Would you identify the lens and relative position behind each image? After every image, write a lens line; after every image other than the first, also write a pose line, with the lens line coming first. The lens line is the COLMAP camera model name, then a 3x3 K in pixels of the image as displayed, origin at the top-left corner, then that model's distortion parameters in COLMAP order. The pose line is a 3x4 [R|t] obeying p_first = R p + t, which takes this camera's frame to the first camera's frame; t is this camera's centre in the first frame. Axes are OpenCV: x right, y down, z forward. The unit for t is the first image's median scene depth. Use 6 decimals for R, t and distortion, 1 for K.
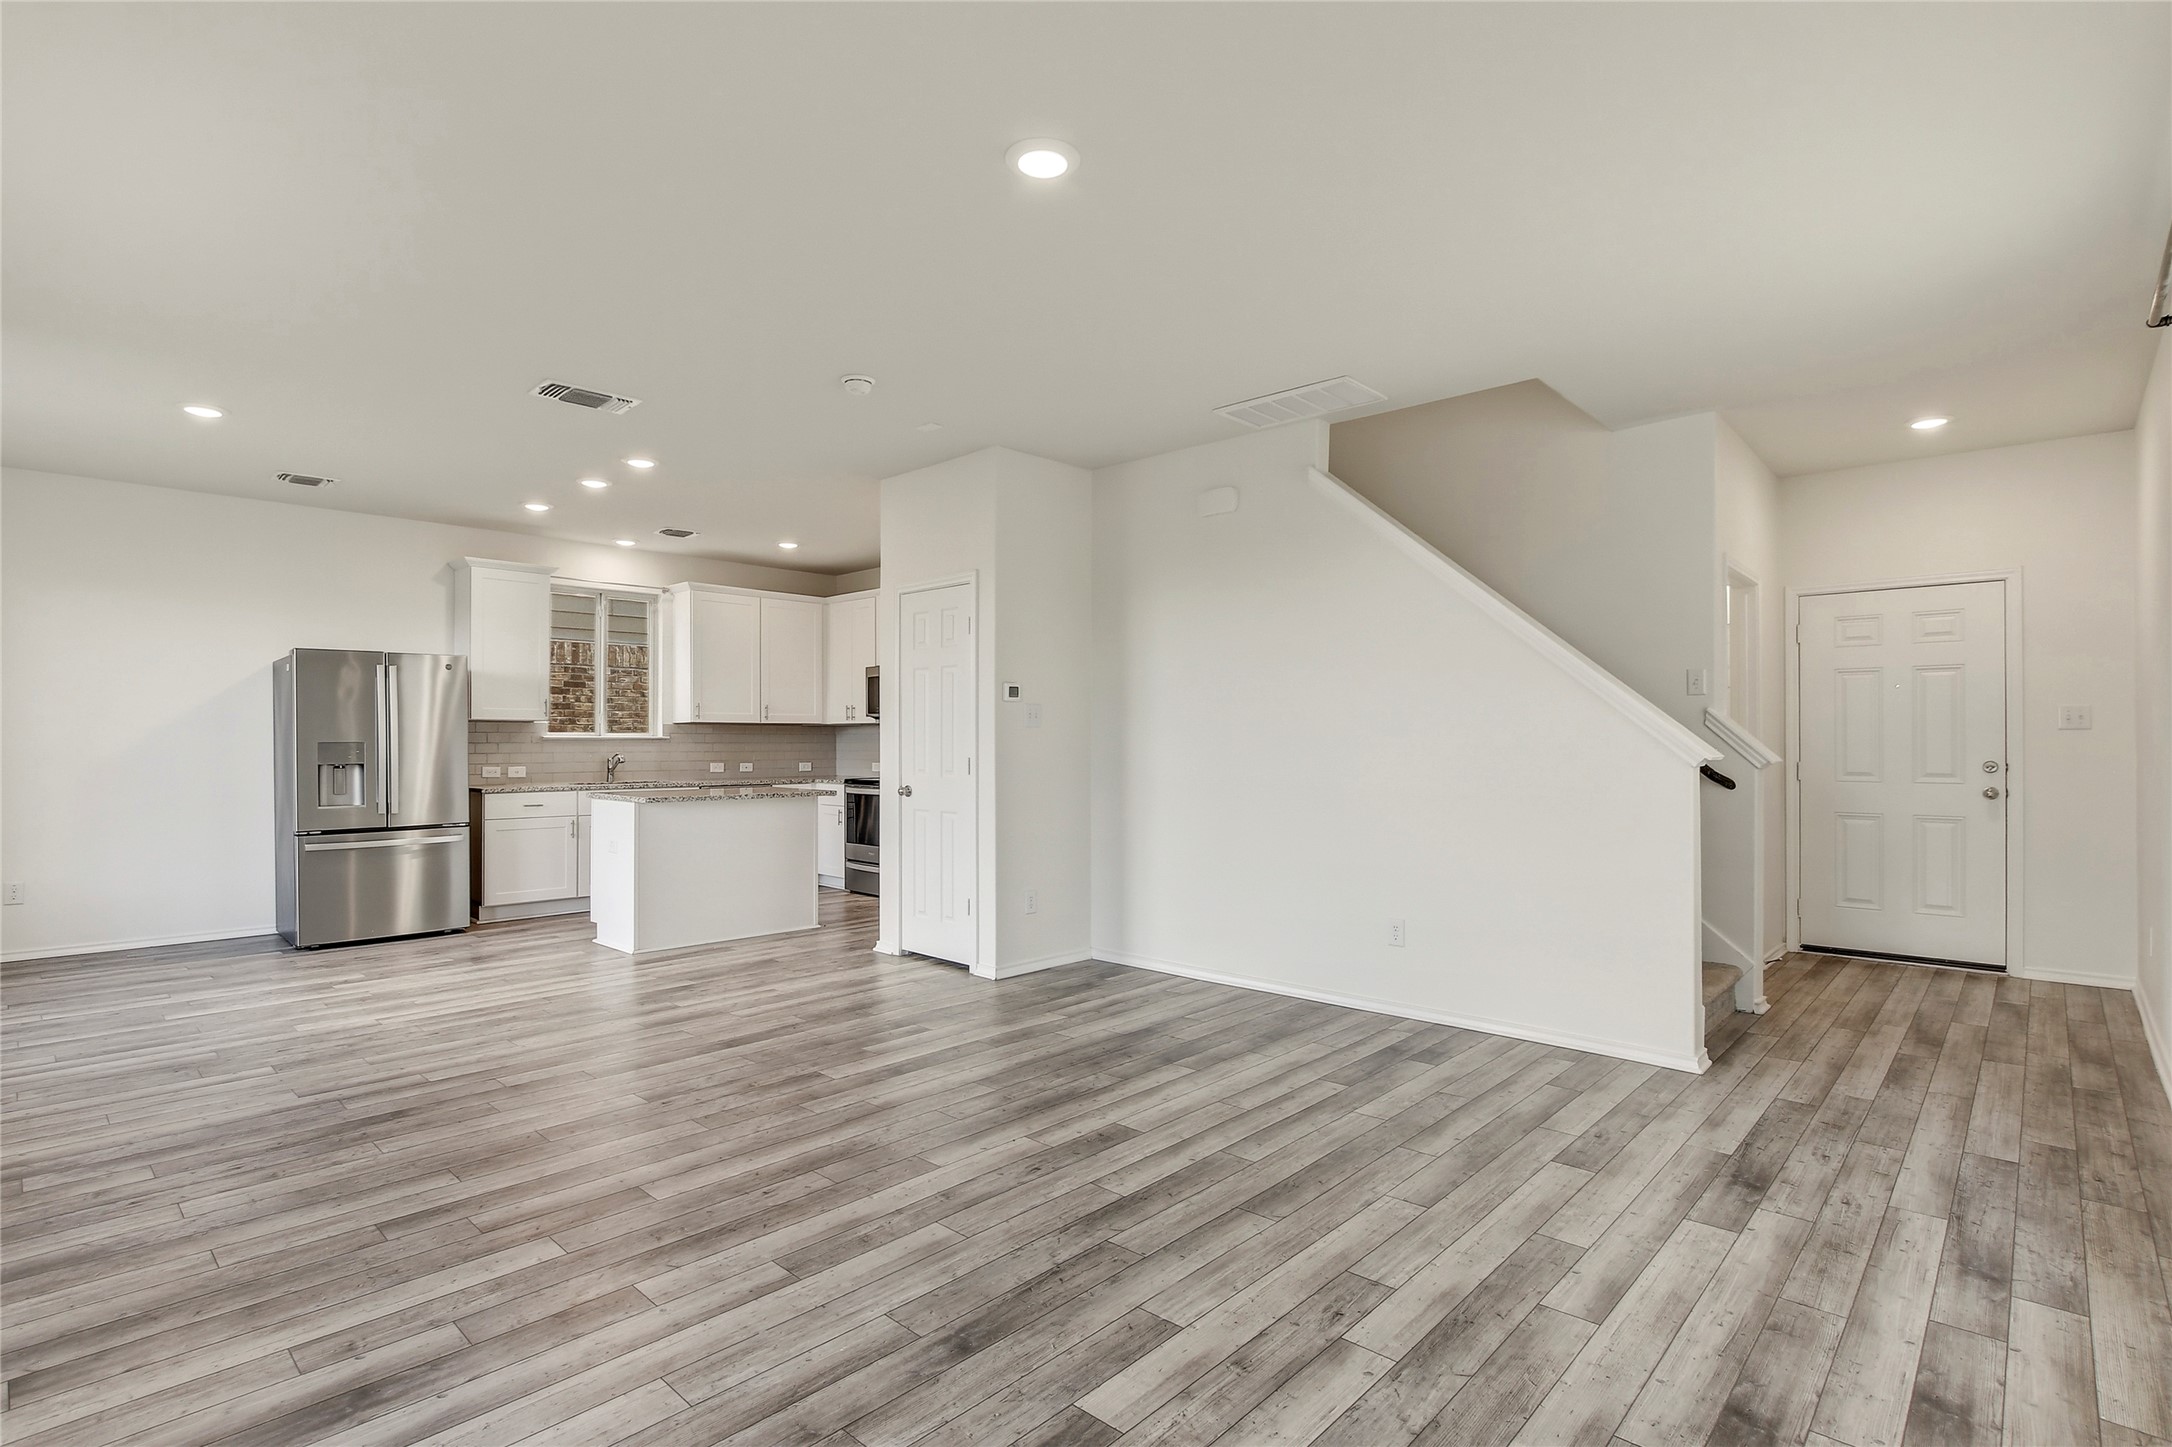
lens RADIAL K [[1043.2, 0, 1076.1], [0, 1043.2, 727.5], [0, 0, 1]] dist [-0.024611, 0.007295]
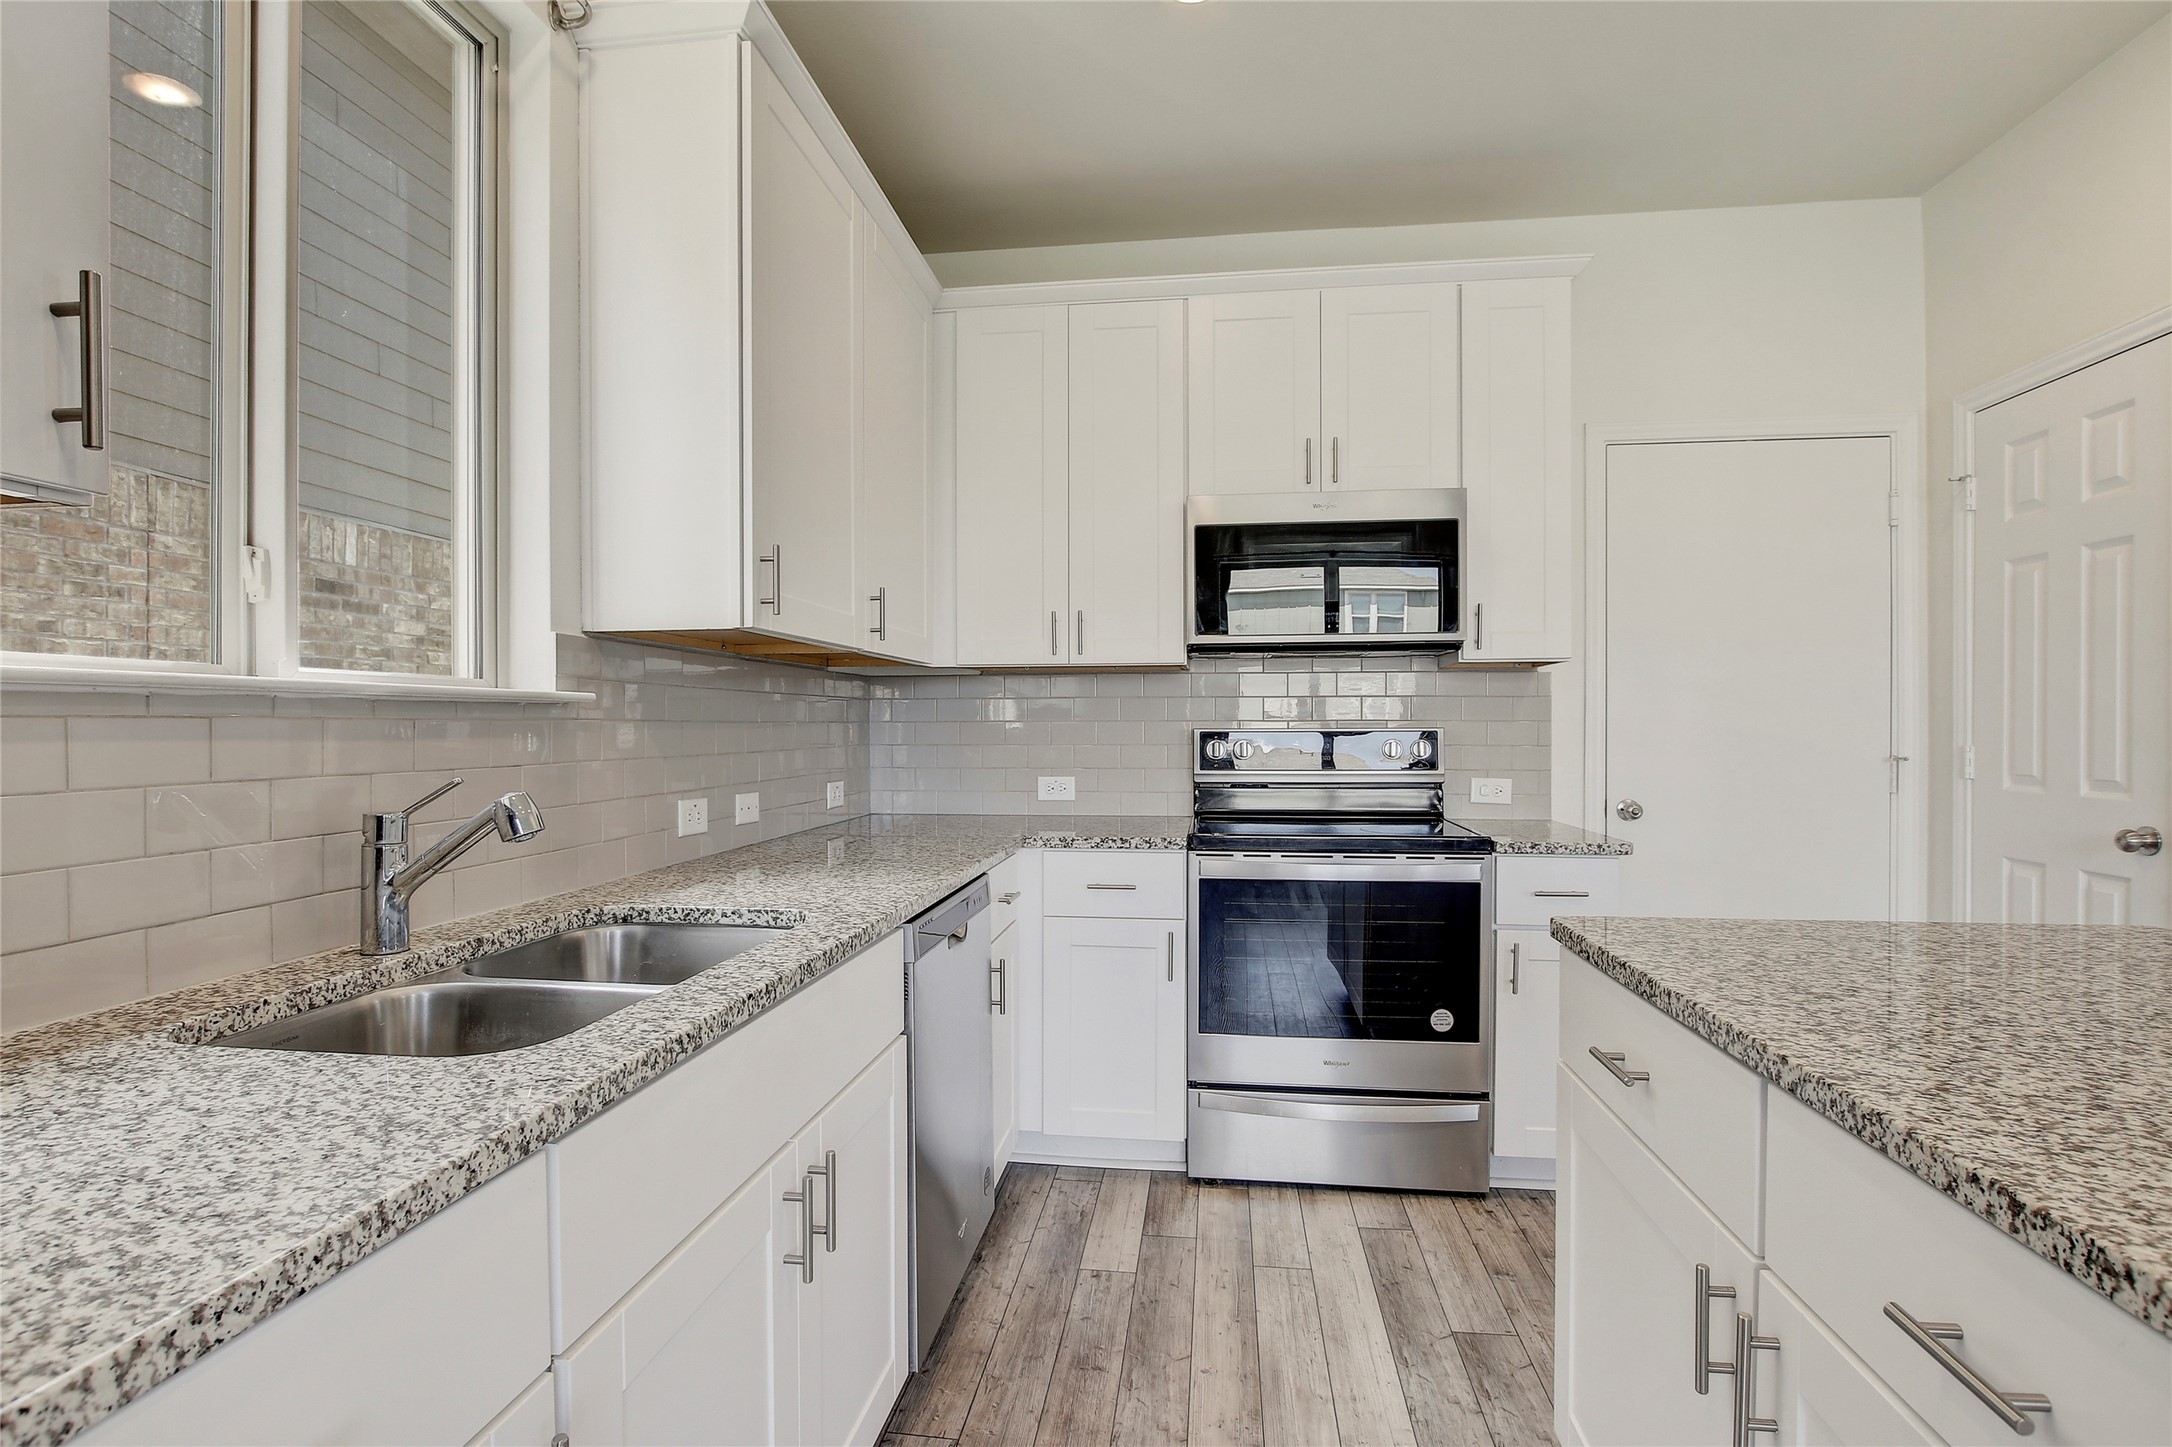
lens RADIAL K [[1043.2, 0, 1083.6], [0, 1043.2, 733.1], [0, 0, 1]] dist [-0.024611, 0.007295]
pose [[0.812680, -0.006669, 0.582672, -0.891288], [-0.005146, 0.999813, 0.018620, 0.026215], [-0.582687, -0.018130, 0.812494, 1.567943]]
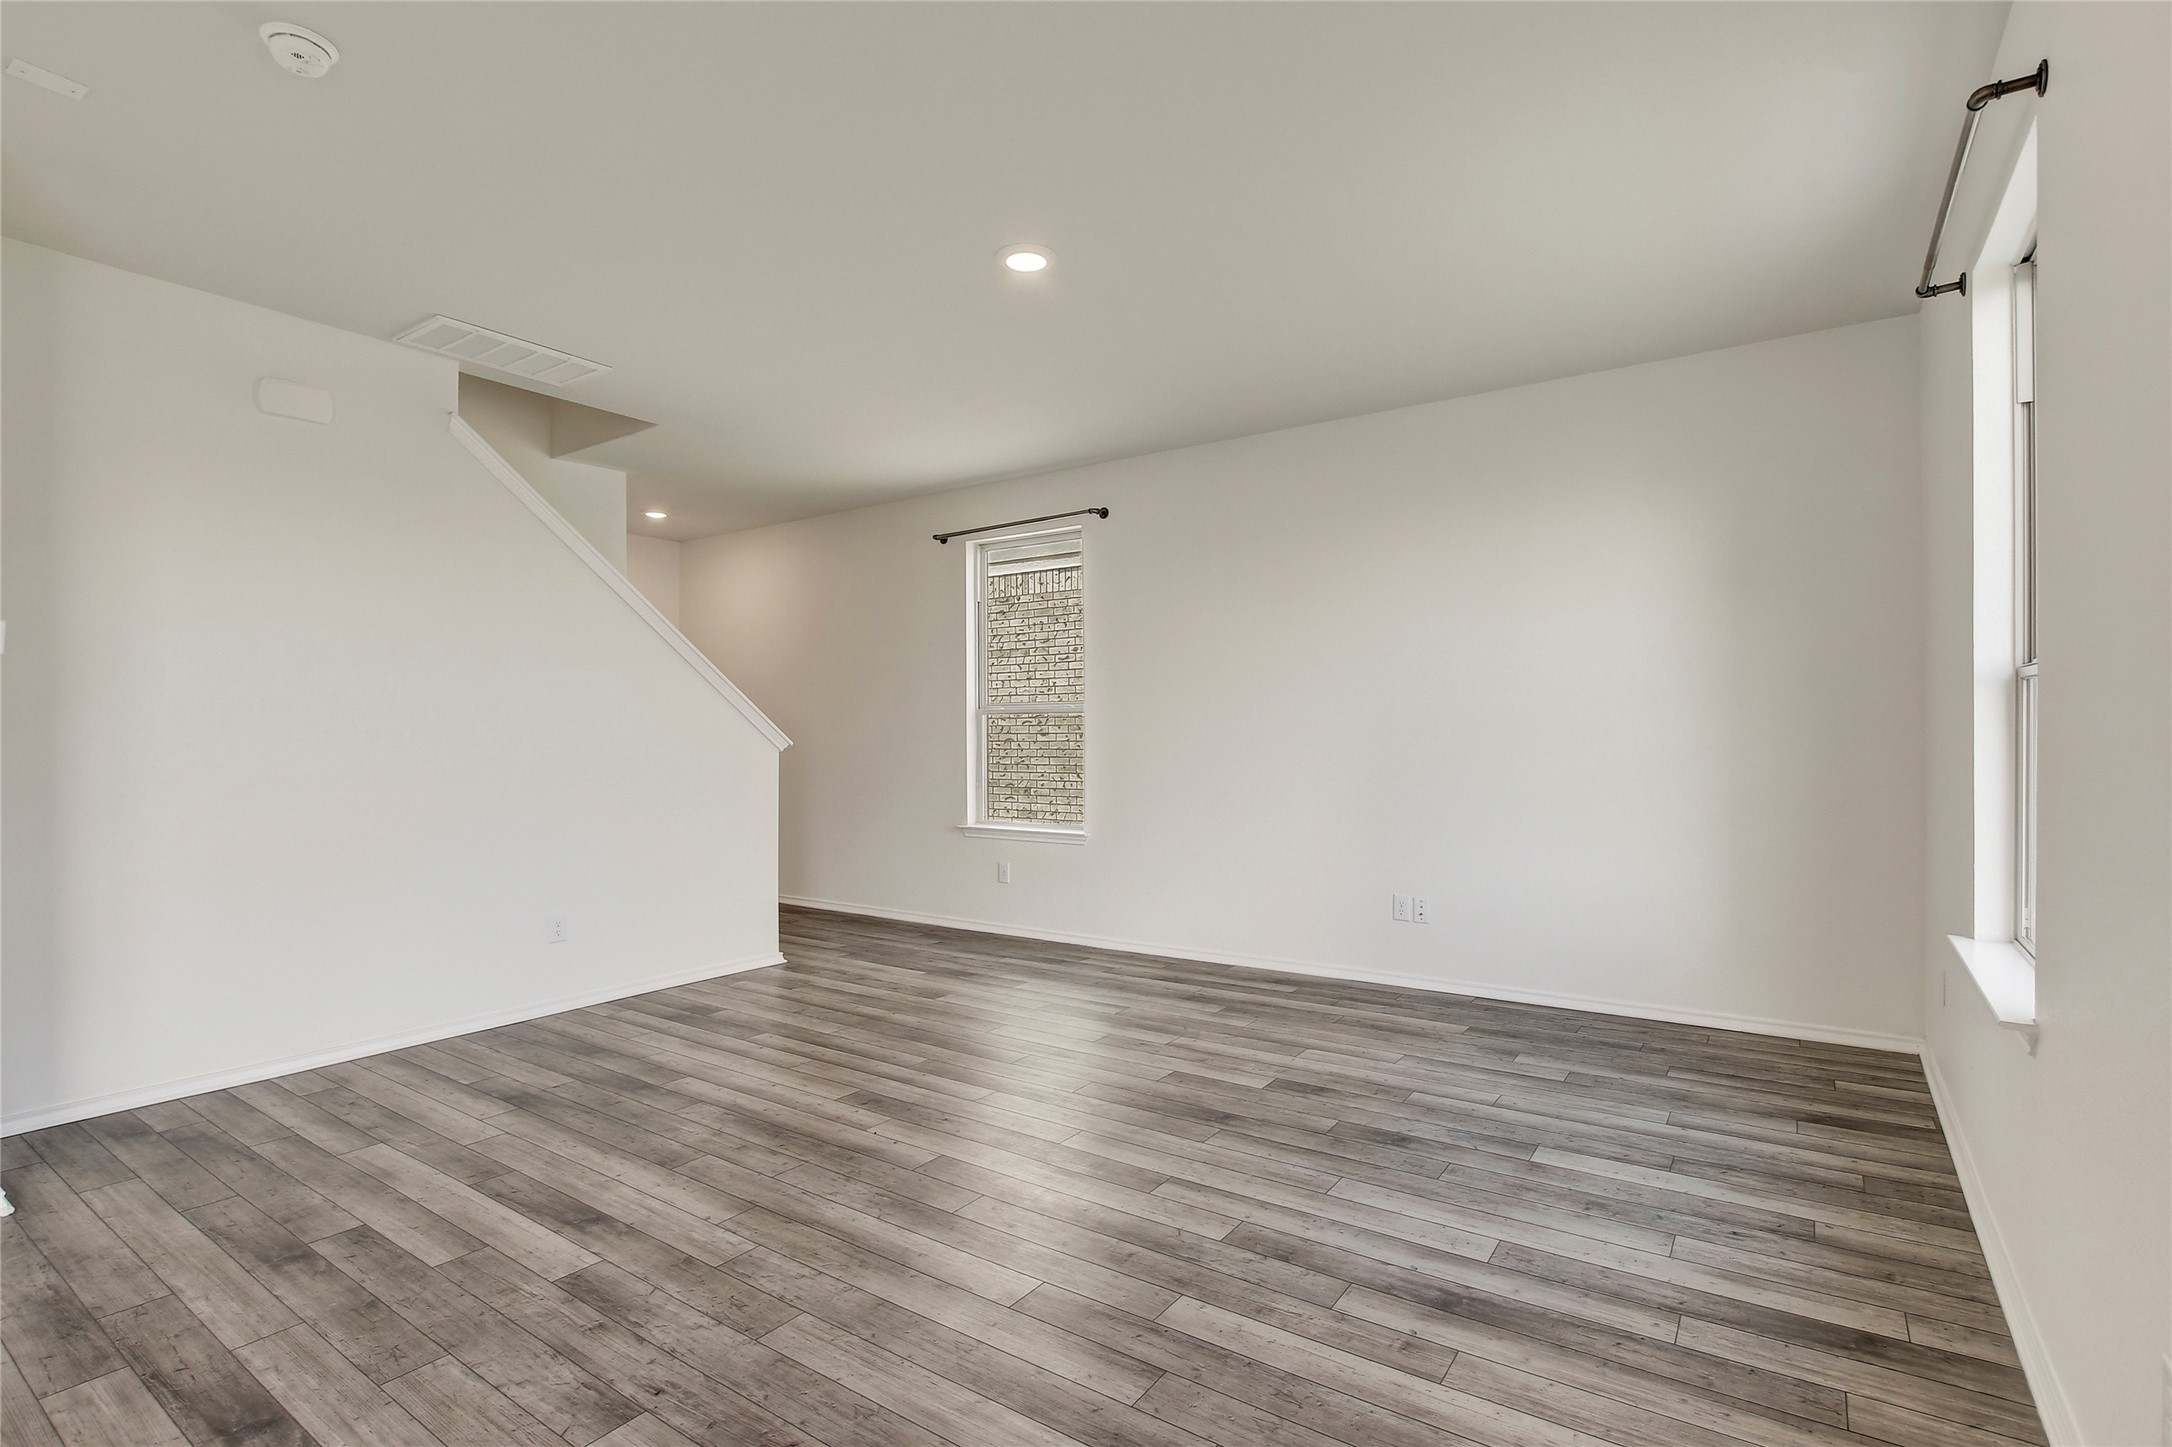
lens RADIAL K [[1043.2, 0, 1079.1], [0, 1043.2, 721.3], [0, 0, 1]] dist [-0.024611, 0.007295]
pose [[-0.143442, 0.012955, 0.989574, -0.816514], [-0.007962, 0.999867, -0.014244, 0.012022], [-0.989627, -0.009922, -0.143319, 0.722798]]
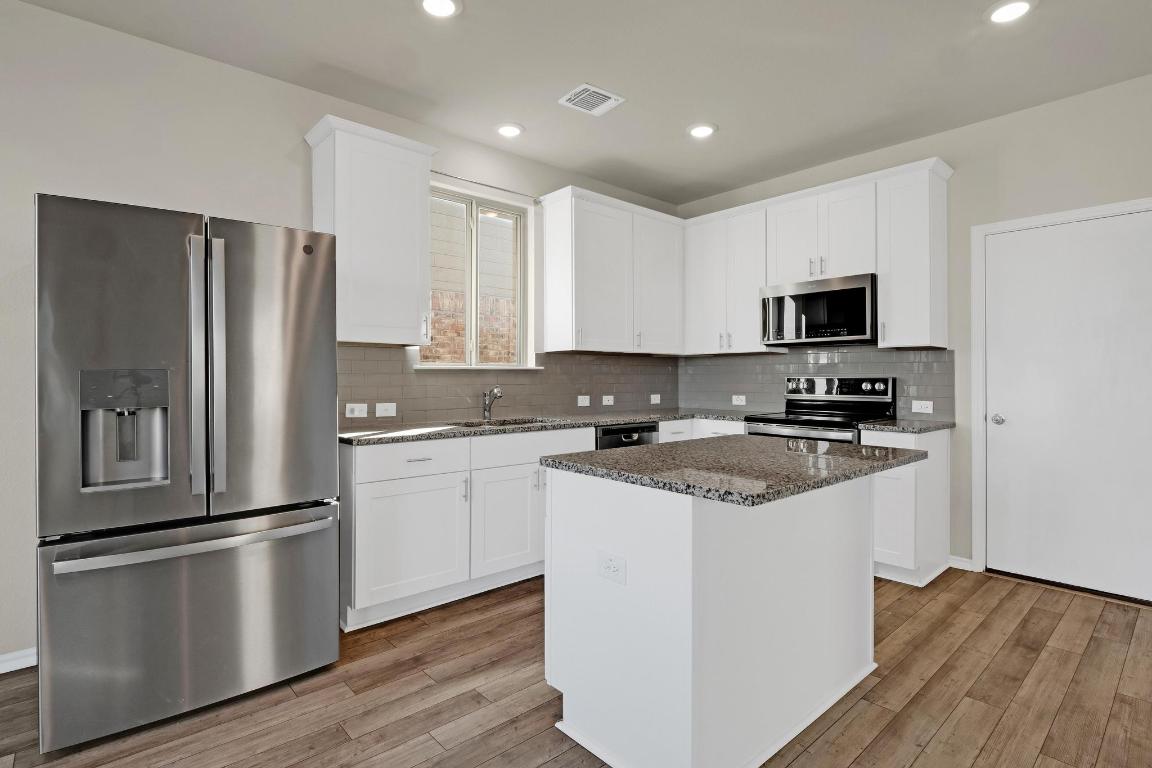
lens RADIAL K [[568.5, 0, 563.9], [0, 568.5, 370.4], [0, 0, 1]] dist [-0.012716, 0.002130]
pose [[0.994443, -0.001895, -0.105255, -0.661411], [0.002120, 0.999996, 0.002025, 0.021820], [0.105251, -0.002237, 0.994443, 1.072495]]
